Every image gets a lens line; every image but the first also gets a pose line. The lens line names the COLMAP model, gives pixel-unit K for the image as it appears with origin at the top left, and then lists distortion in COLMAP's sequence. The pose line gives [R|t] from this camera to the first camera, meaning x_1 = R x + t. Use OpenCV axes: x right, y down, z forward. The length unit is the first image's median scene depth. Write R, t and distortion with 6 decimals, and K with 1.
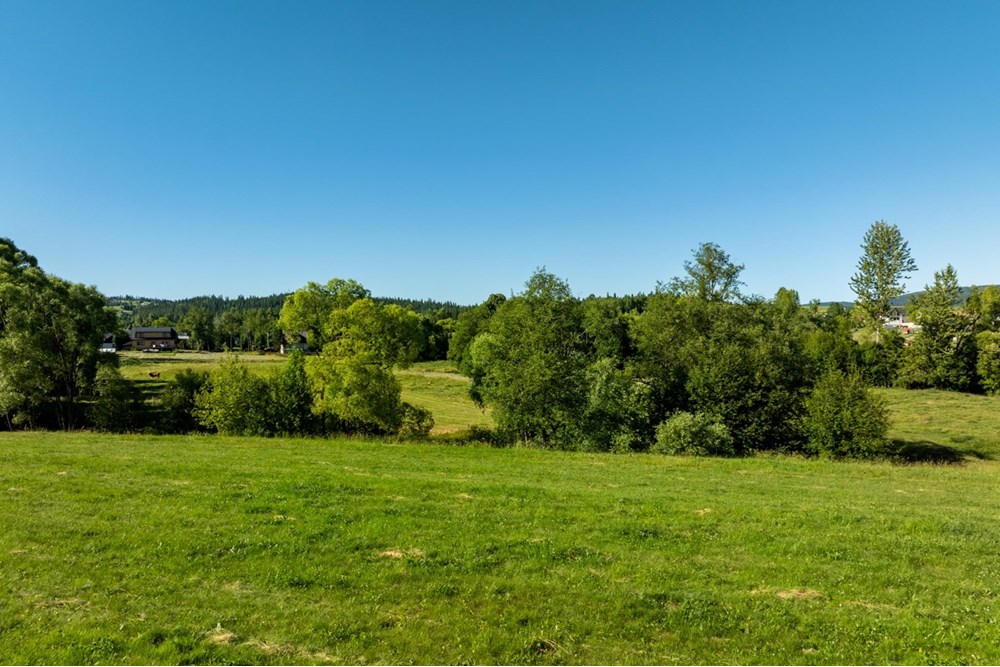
lens RADIAL K [[704.9, 0, 503.5], [0, 704.9, 334.8], [0, 0, 1]] dist [-0.049227, 0.018444]
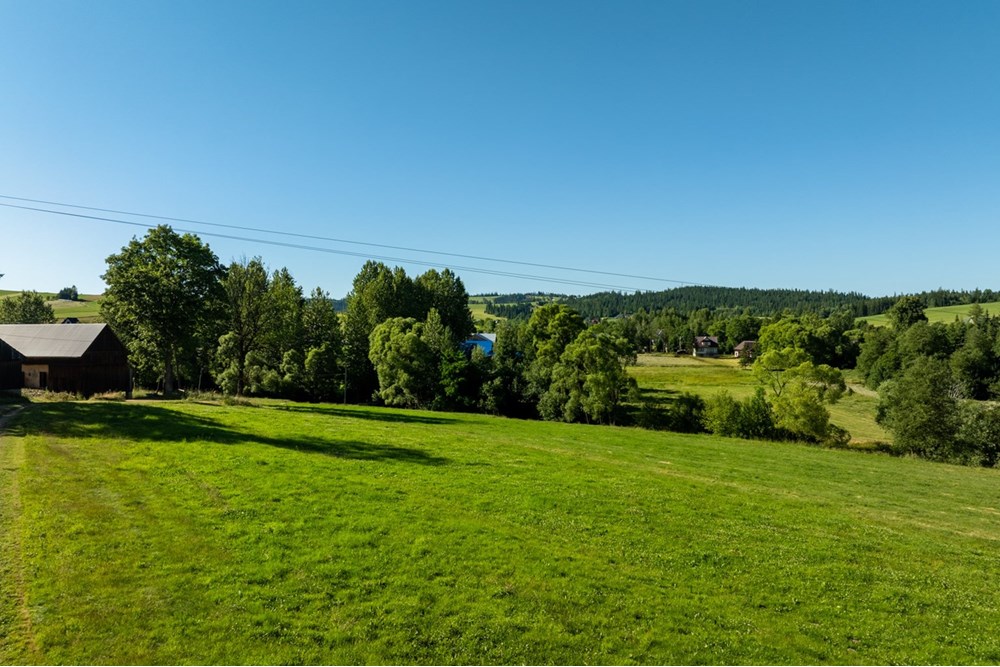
lens RADIAL K [[704.9, 0, 503.5], [0, 704.9, 334.8], [0, 0, 1]] dist [-0.049227, 0.018444]
pose [[0.856673, 0.007971, -0.515798, 0.040770], [-0.001098, 0.999907, 0.013628, -0.131232], [0.515858, -0.011108, 0.856602, -0.773169]]
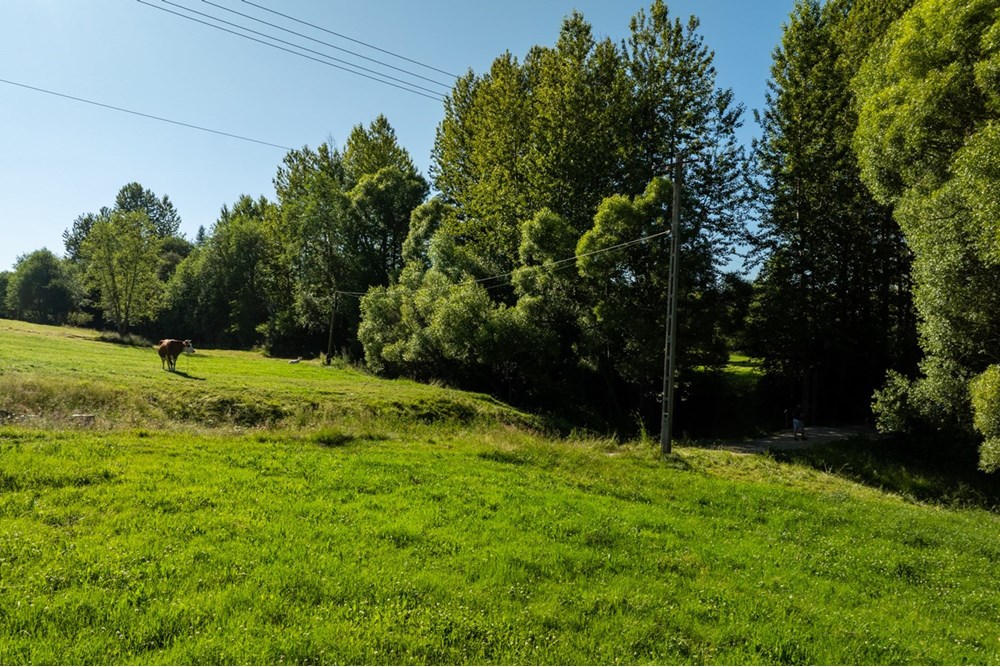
lens RADIAL K [[704.9, 0, 503.5], [0, 704.9, 334.8], [0, 0, 1]] dist [-0.049227, 0.018444]
pose [[0.371096, 0.021353, -0.928349, -1.435935], [-0.000113, 0.999737, 0.022950, 0.083584], [0.928594, -0.008412, 0.371001, 0.865318]]
